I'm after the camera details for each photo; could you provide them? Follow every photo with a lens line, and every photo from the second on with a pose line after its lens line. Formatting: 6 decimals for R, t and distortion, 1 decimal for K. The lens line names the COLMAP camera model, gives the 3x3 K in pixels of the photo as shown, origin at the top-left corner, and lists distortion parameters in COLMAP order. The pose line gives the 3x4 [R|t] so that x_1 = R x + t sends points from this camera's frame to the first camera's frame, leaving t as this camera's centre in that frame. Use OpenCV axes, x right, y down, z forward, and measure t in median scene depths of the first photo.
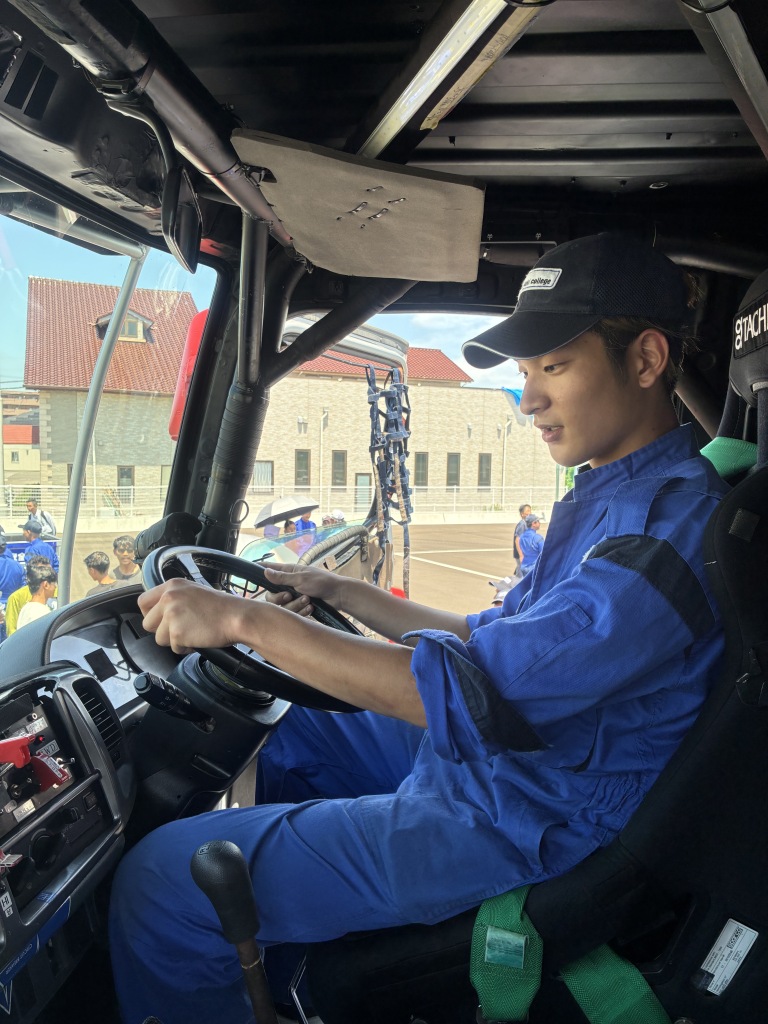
lens RADIAL K [[782.2, 0, 389.4], [0, 782.2, 520.1], [0, 0, 1]] dist [-0.006460, -0.010243]
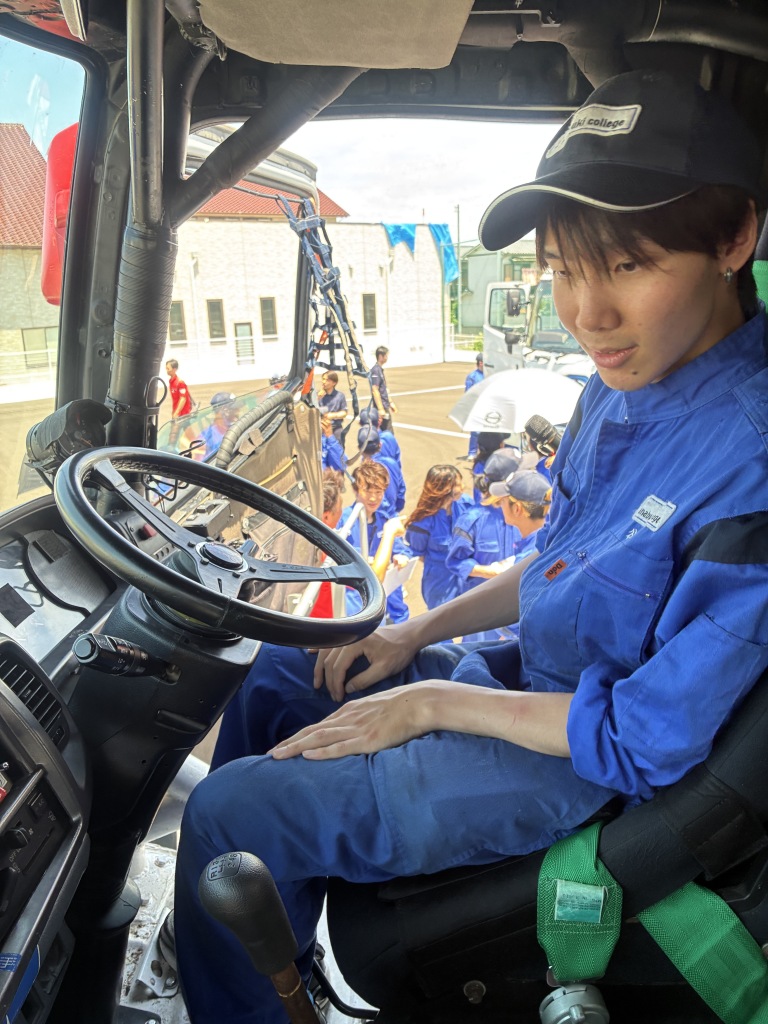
lens RADIAL K [[774.4, 0, 384.0], [0, 774.4, 512.0], [0, 0, 1]] dist [0.007824, 0.003365]
pose [[0.986843, -0.095921, 0.130158, -0.076719], [0.069996, 0.979117, 0.190867, -0.025979], [-0.145748, -0.179246, 0.972948, 0.168641]]
